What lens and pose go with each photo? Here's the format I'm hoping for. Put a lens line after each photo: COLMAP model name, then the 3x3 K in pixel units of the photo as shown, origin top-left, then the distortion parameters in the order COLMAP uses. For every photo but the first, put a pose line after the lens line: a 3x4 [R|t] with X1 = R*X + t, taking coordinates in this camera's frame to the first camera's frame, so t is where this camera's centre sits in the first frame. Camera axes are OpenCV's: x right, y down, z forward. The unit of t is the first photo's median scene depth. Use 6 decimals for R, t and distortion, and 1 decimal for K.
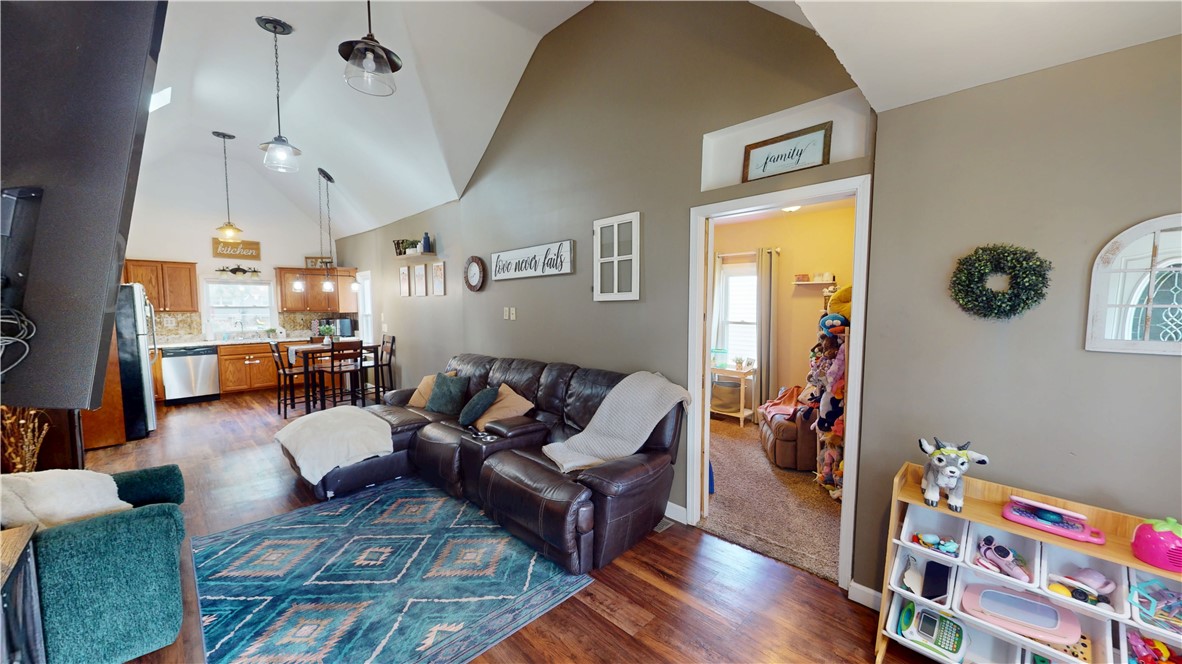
lens RADIAL K [[434.5, 0, 592.7], [0, 434.5, 335.6], [0, 0, 1]] dist [0.001205, -0.000510]
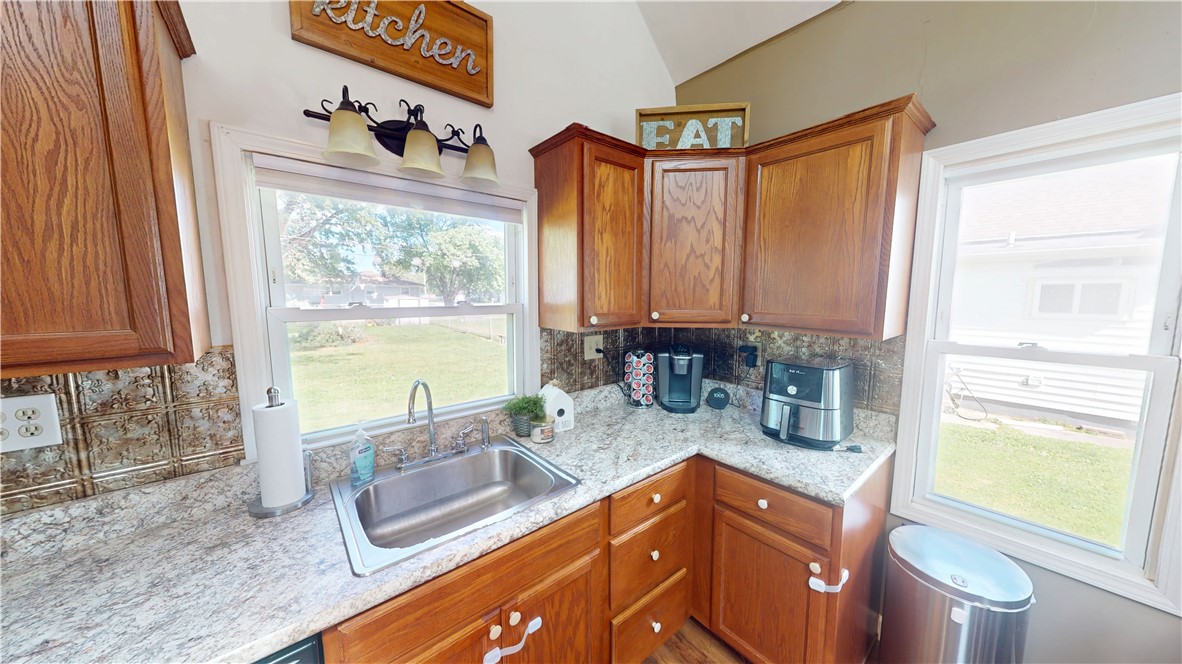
lens RADIAL K [[373.9, 0, 591.0], [0, 373.9, 333.0], [0, 0, 1]] dist [-0.000066, 0.000266]
pose [[0.995168, 0.009072, -0.097763, -0.737590], [-0.005848, 0.999431, 0.033215, -0.064639], [0.098009, -0.032483, 0.994655, 0.858665]]
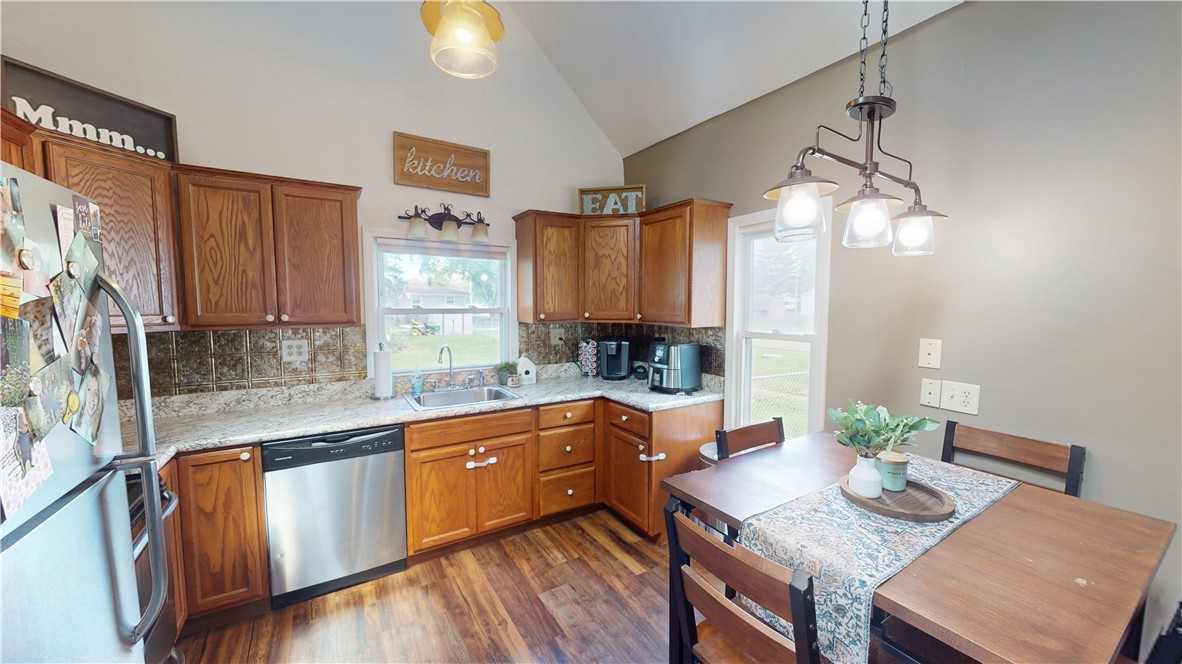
lens RADIAL K [[434.5, 0, 590.7], [0, 434.5, 333.0], [0, 0, 1]] dist [0.001205, -0.000510]
pose [[0.969742, 0.018825, -0.243404, -0.606440], [-0.019623, 0.999807, -0.000851, -0.049106], [0.243341, 0.005602, 0.969925, 0.667009]]
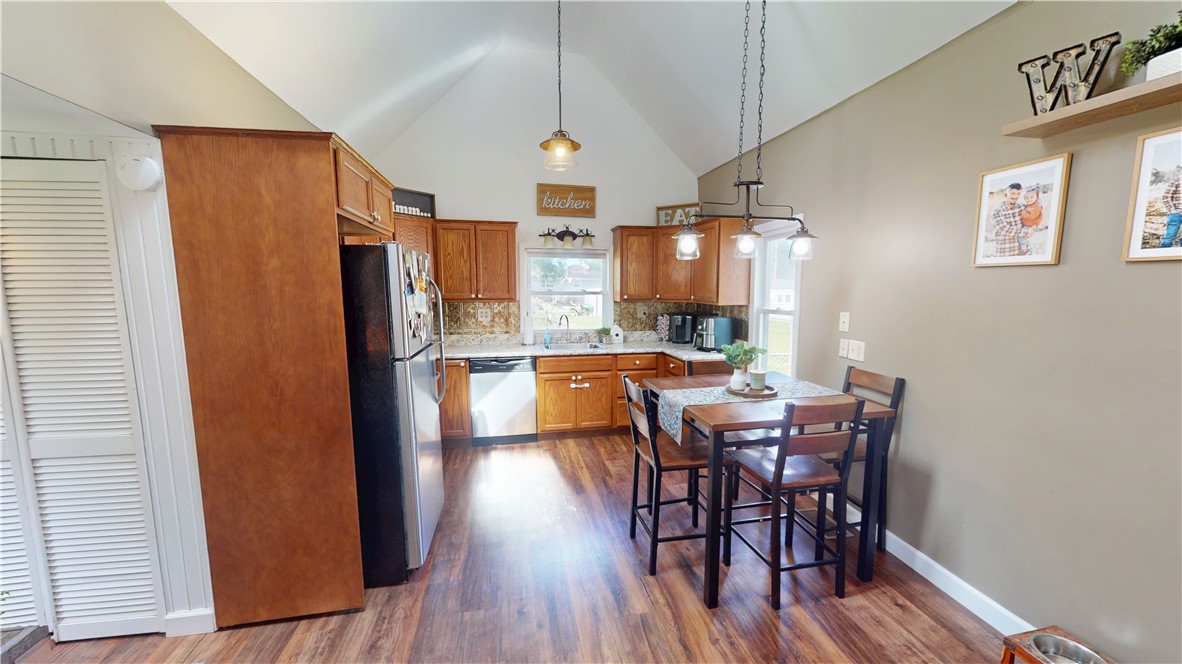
lens RADIAL K [[434.5, 0, 591.5], [0, 434.5, 332.1], [0, 0, 1]] dist [0.001205, -0.000510]
pose [[0.825125, 0.060076, -0.561746, -0.437357], [-0.042292, 0.998108, 0.044622, -0.039850], [0.563364, -0.013061, 0.826105, 0.515014]]
